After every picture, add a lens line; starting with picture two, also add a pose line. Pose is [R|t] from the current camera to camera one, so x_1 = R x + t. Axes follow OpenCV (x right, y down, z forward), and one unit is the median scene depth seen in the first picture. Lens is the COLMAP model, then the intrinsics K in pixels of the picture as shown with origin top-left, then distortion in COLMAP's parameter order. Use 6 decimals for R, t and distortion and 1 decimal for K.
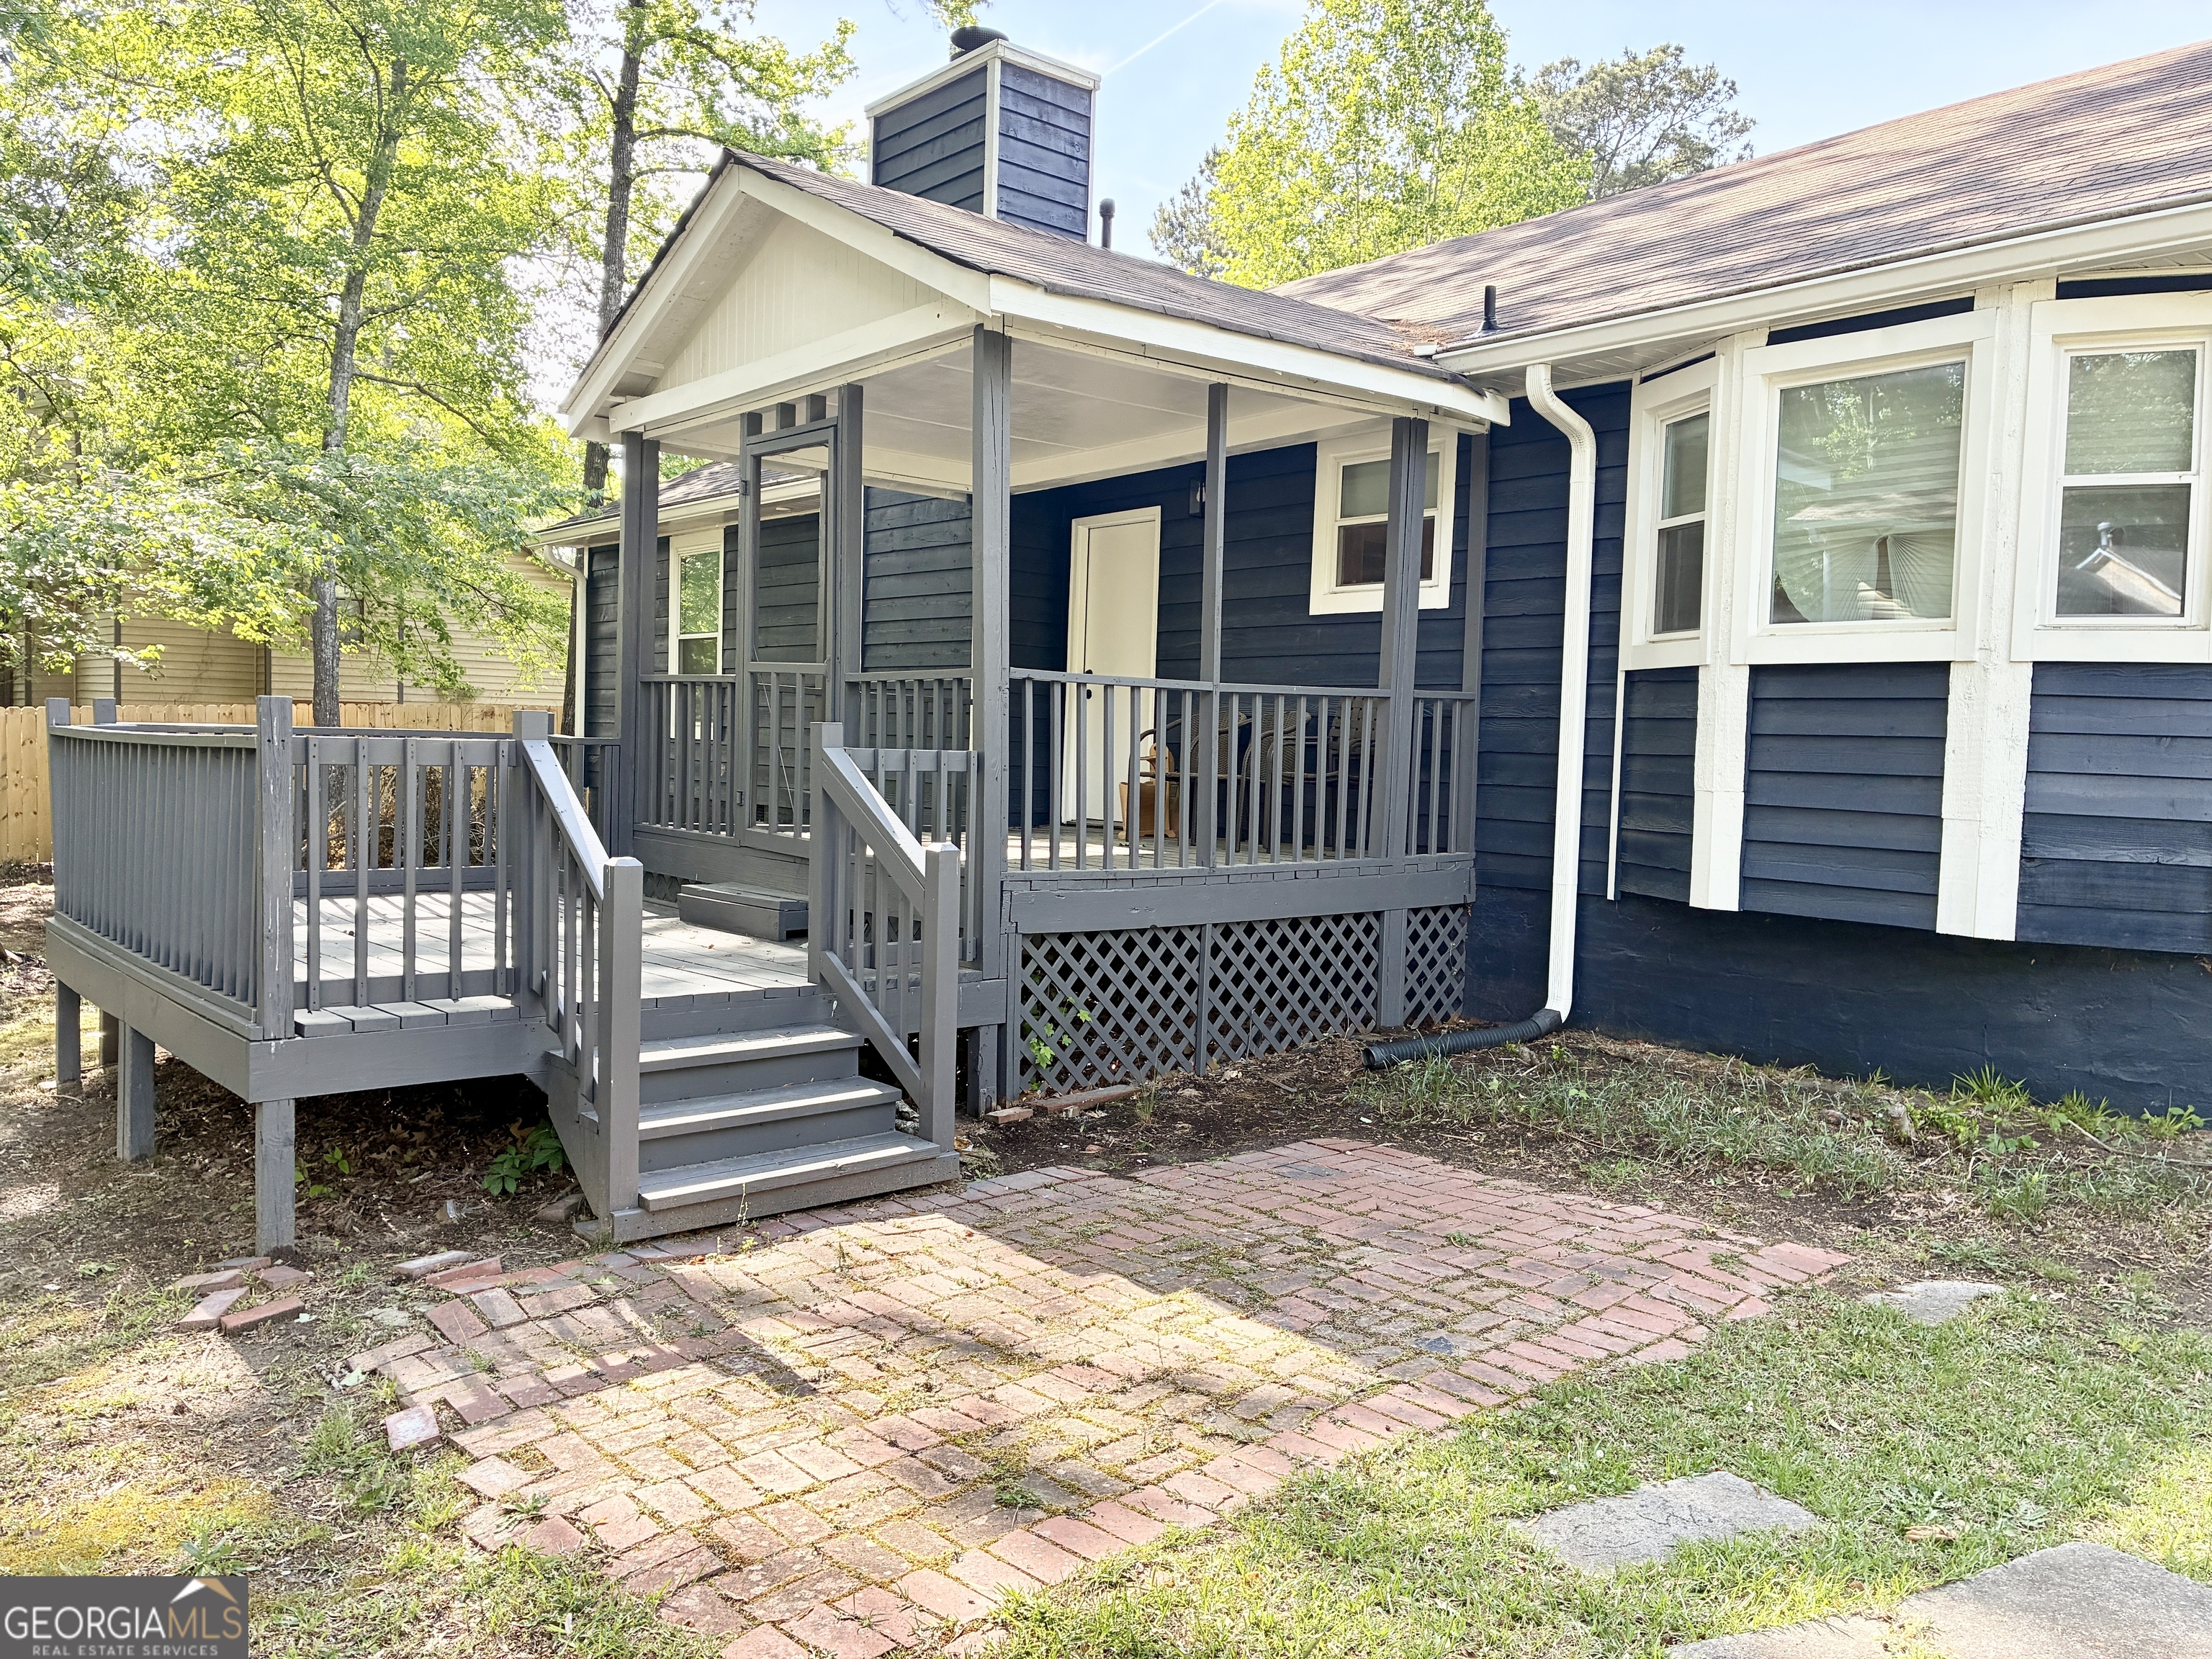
lens RADIAL K [[1676.8, 0, 1100.2], [0, 1676.8, 809.6], [0, 0, 1]] dist [0.045877, -0.053932]
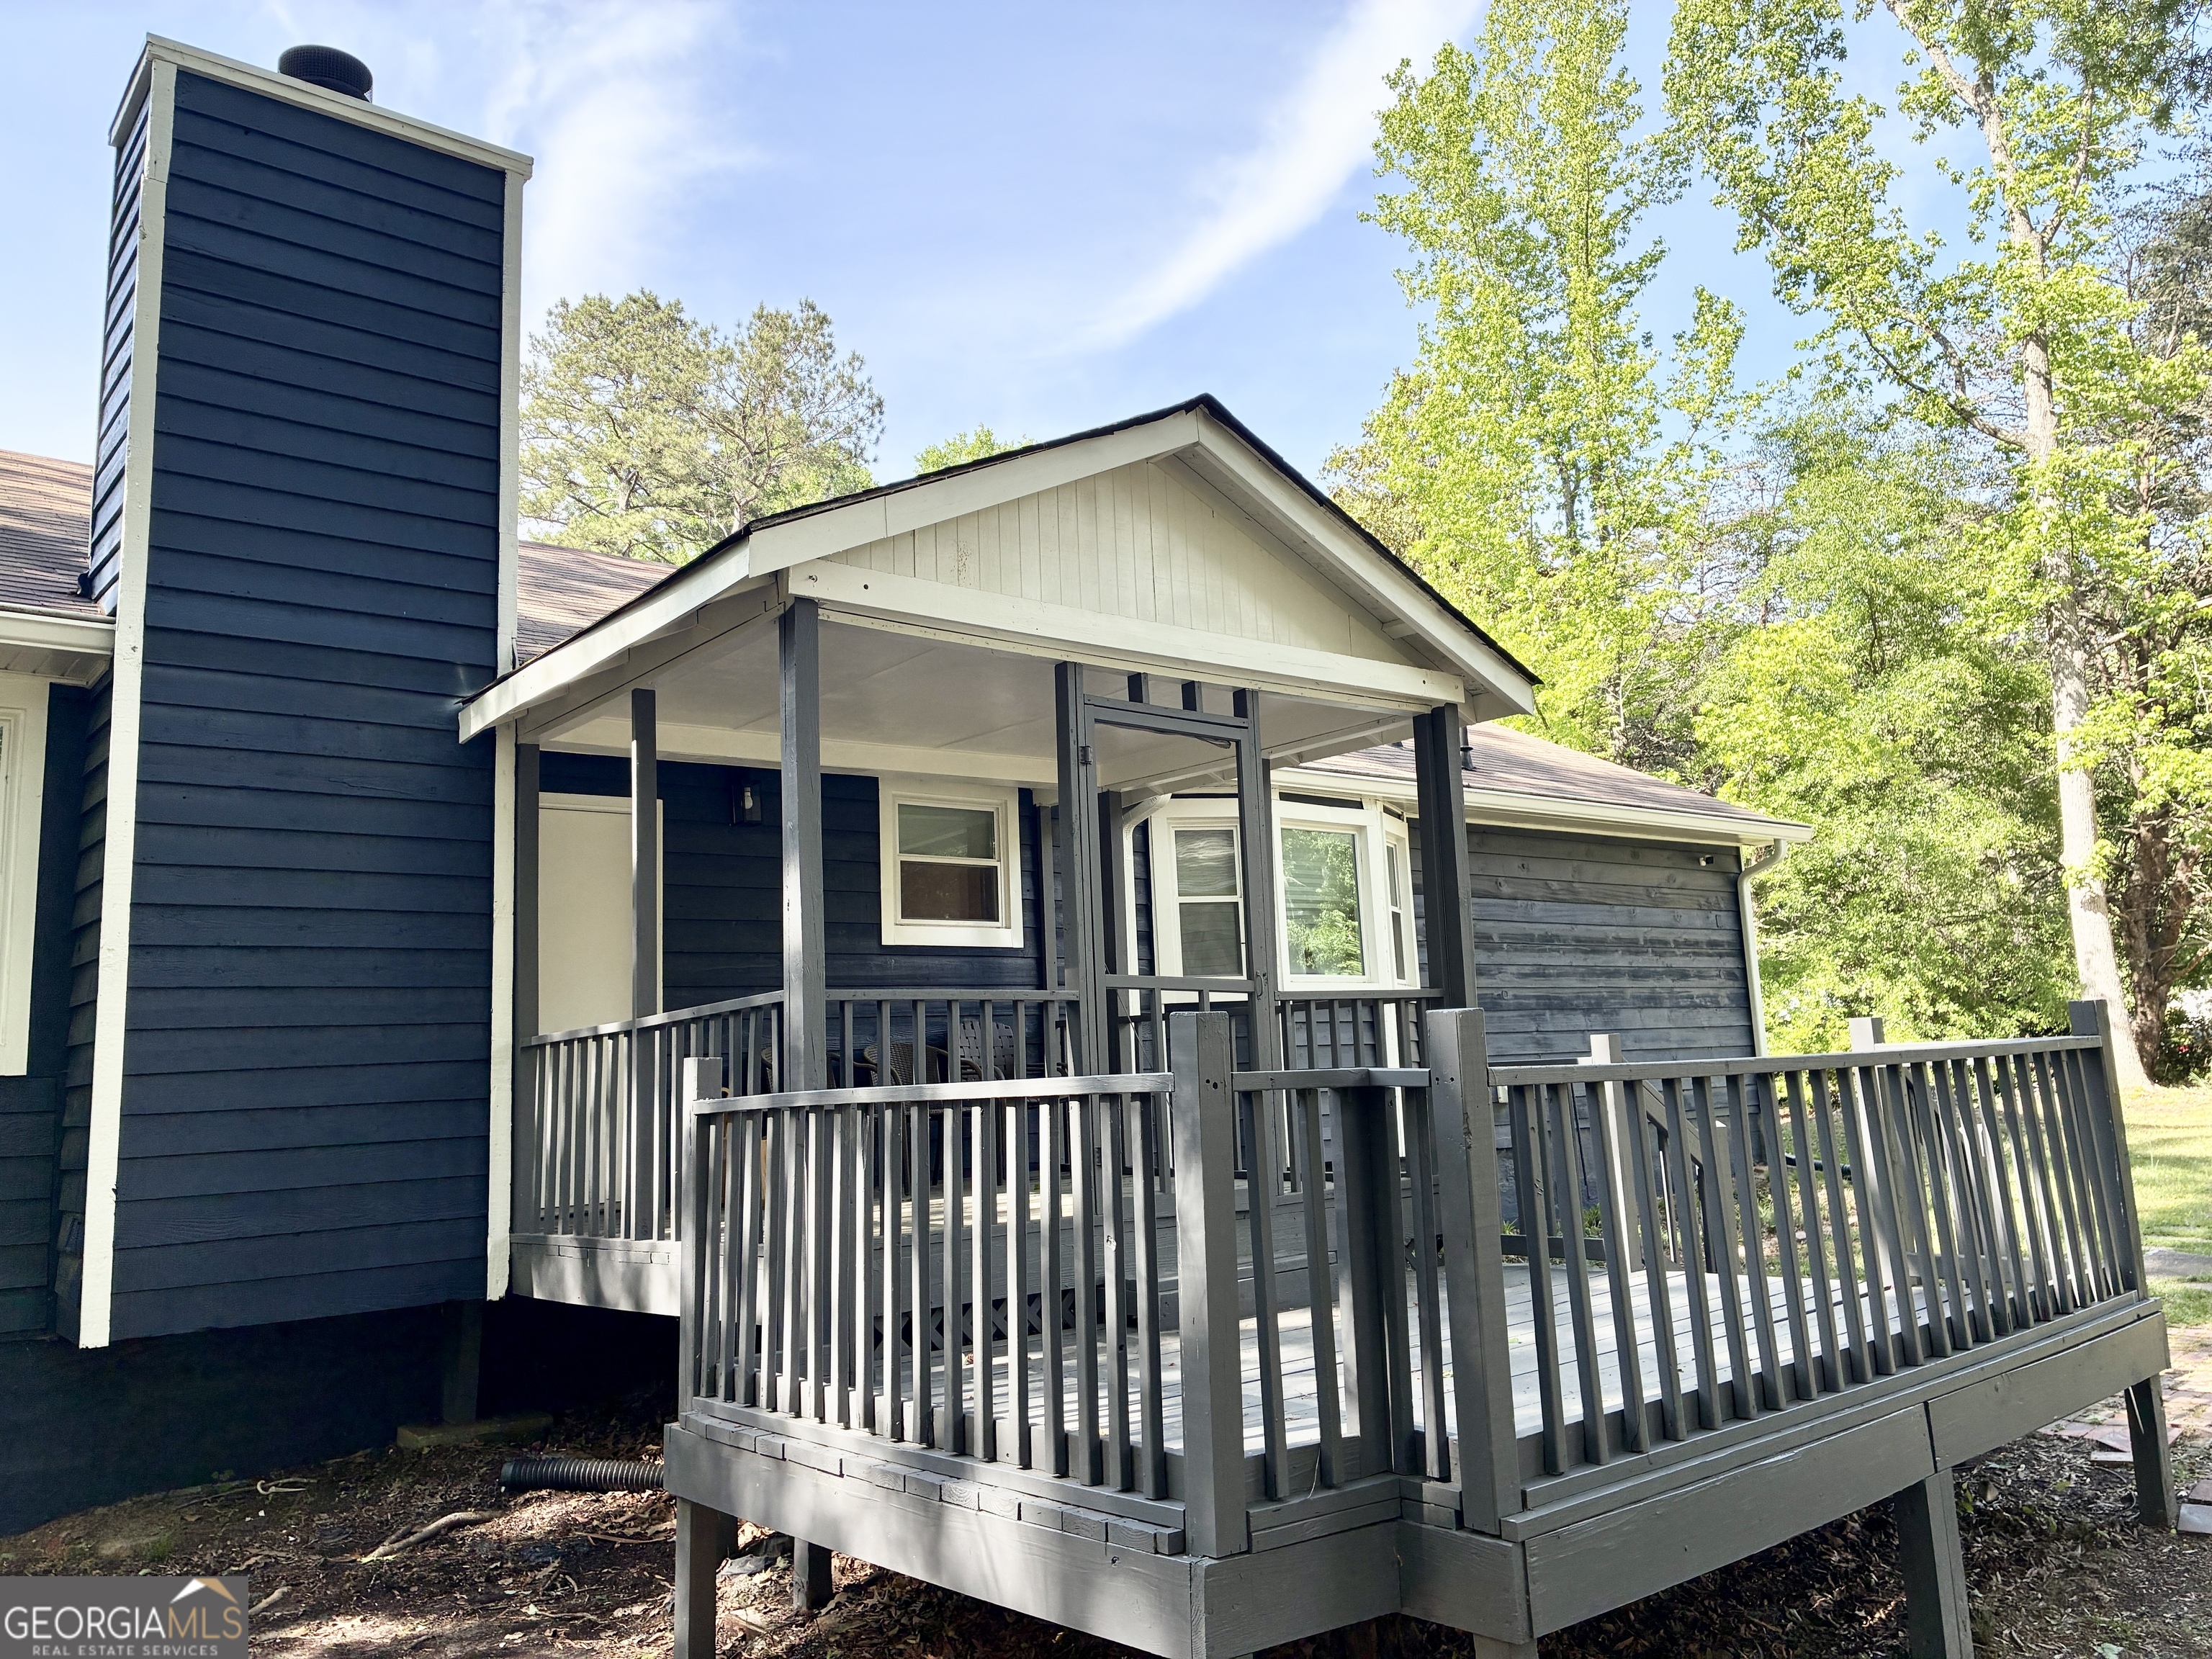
lens RADIAL K [[1676.8, 0, 1117.6], [0, 1676.8, 839.2], [0, 0, 1]] dist [0.045877, -0.053932]
pose [[-0.009450, 0.114031, 0.993432, -0.992304], [0.091066, 0.989446, -0.112707, -0.064247], [-0.995800, 0.089403, -0.019735, 1.012677]]
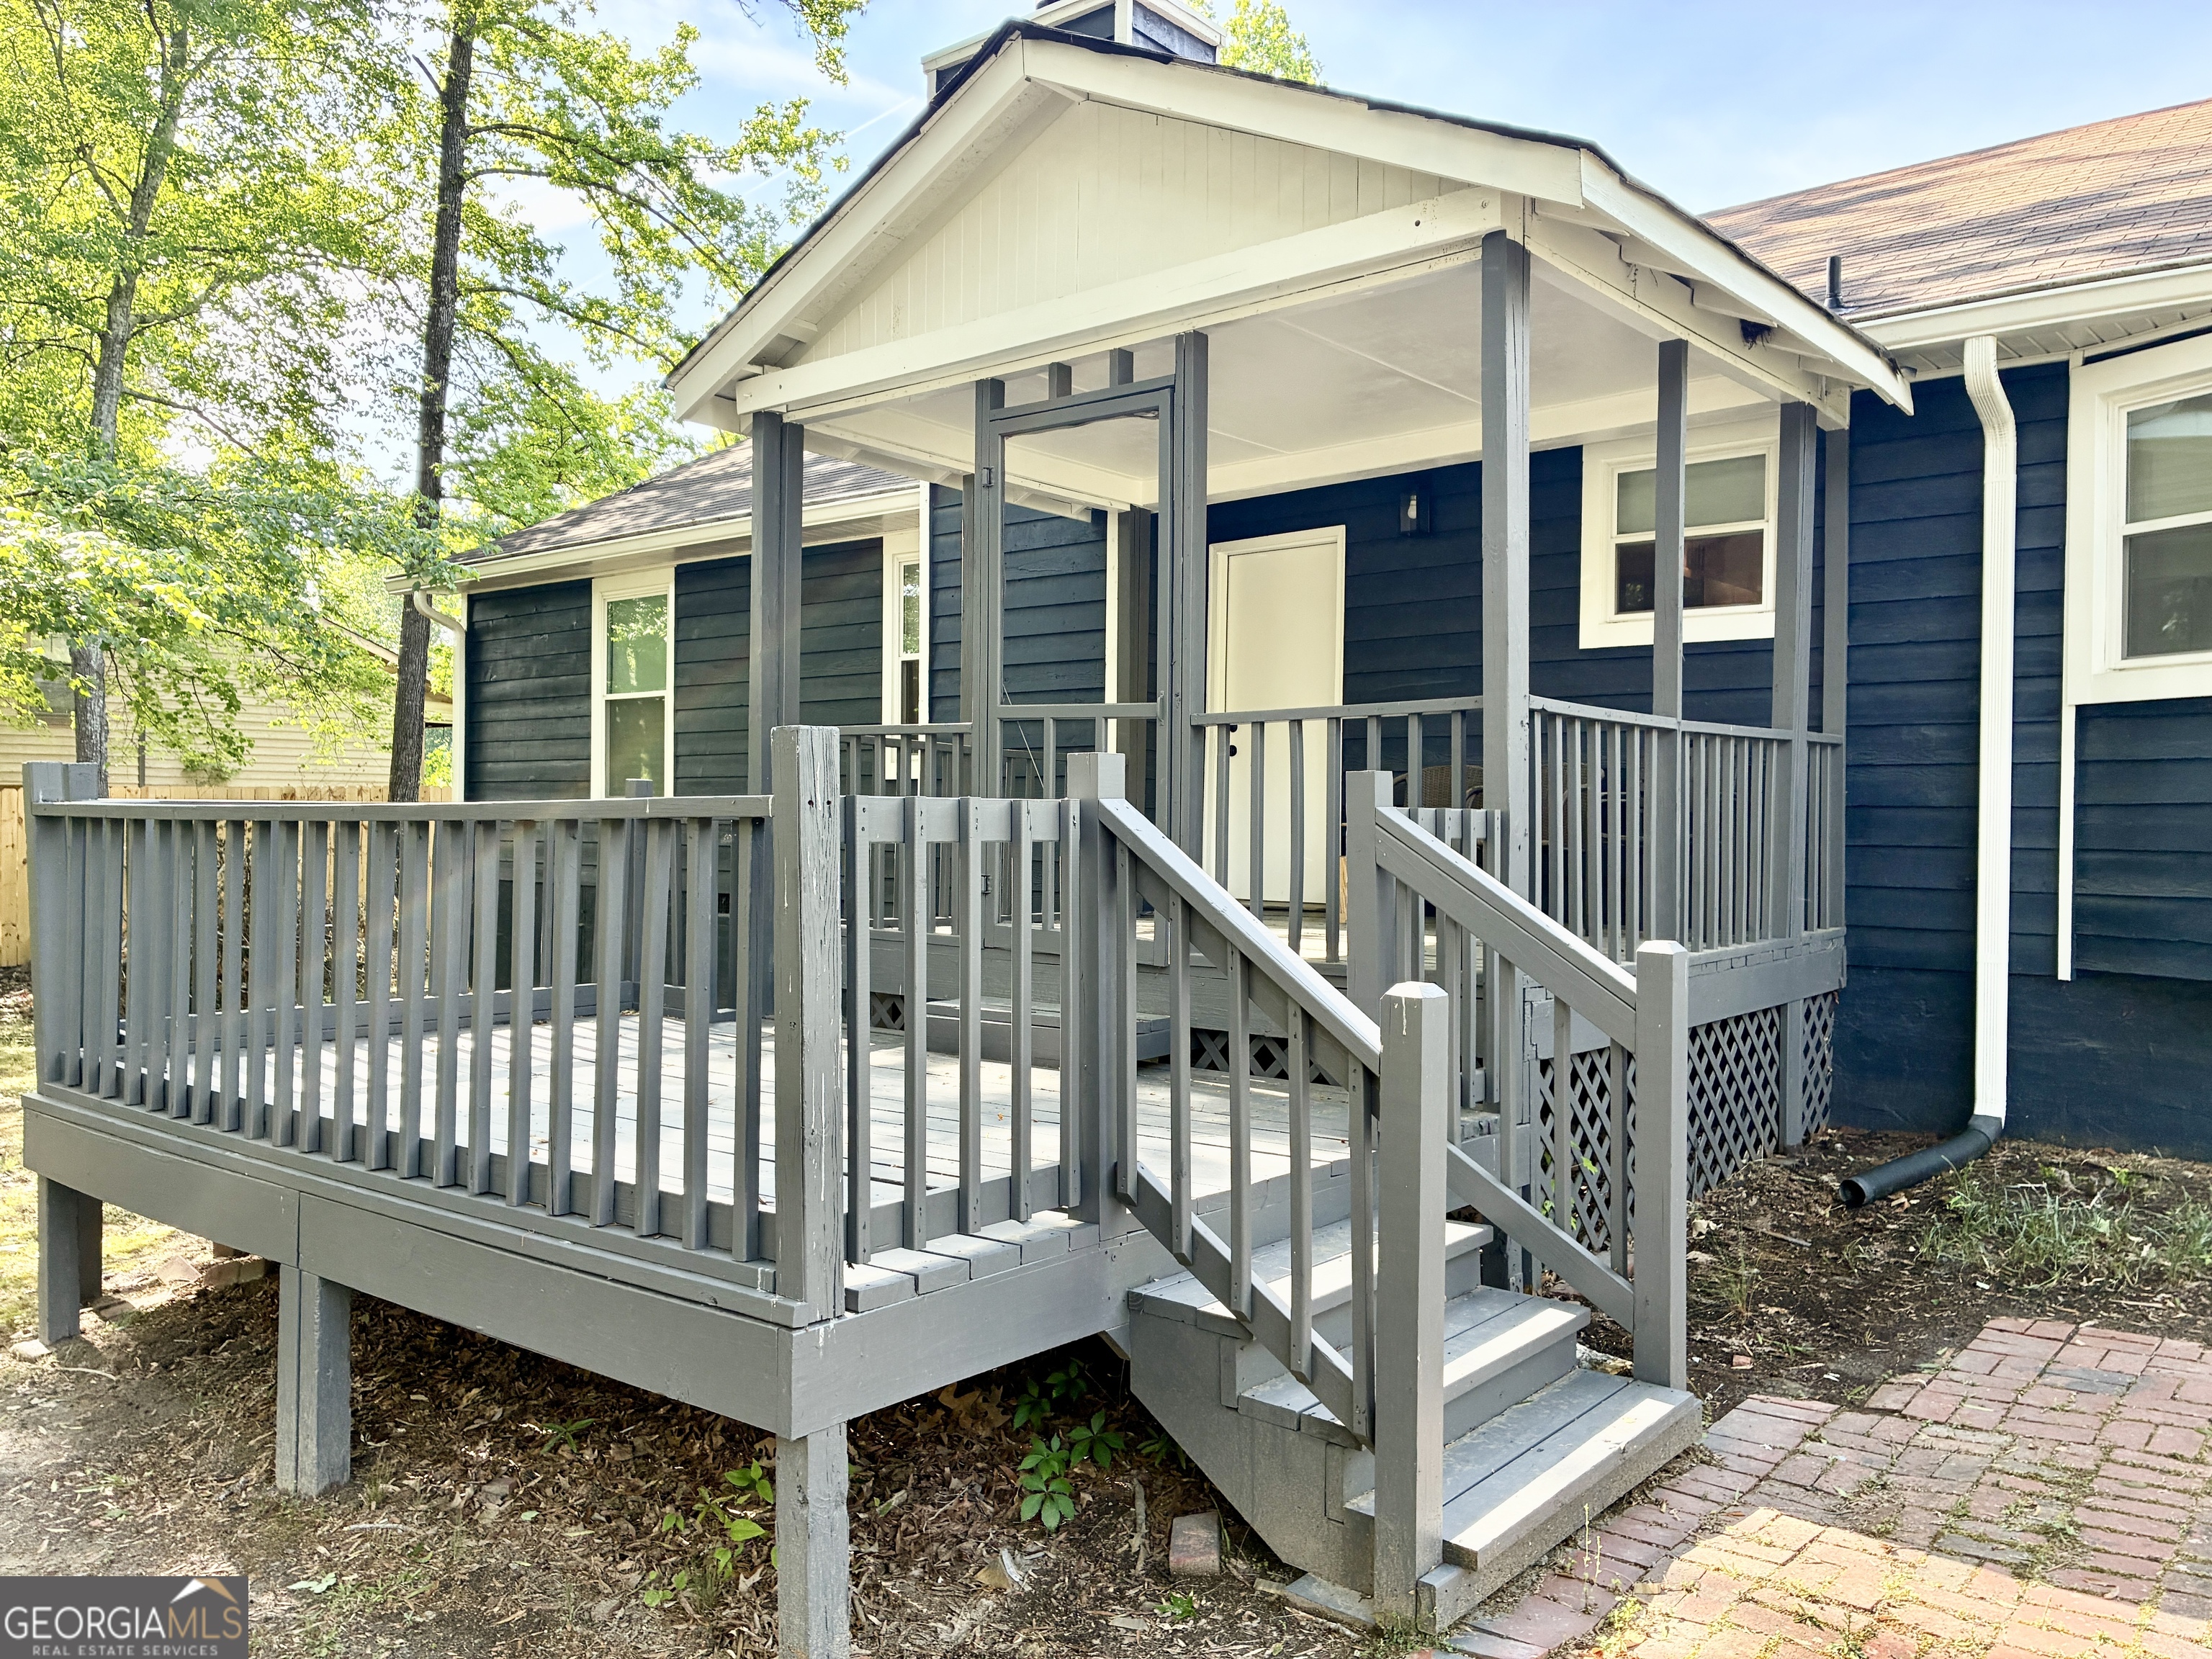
lens RADIAL K [[1676.8, 0, 1093.7], [0, 1676.8, 823.0], [0, 0, 1]] dist [0.045877, -0.053932]
pose [[0.983970, -0.019715, 0.177242, -0.306066], [0.026388, 0.999026, -0.035375, -0.006768], [-0.176372, 0.039485, 0.983531, 0.253945]]
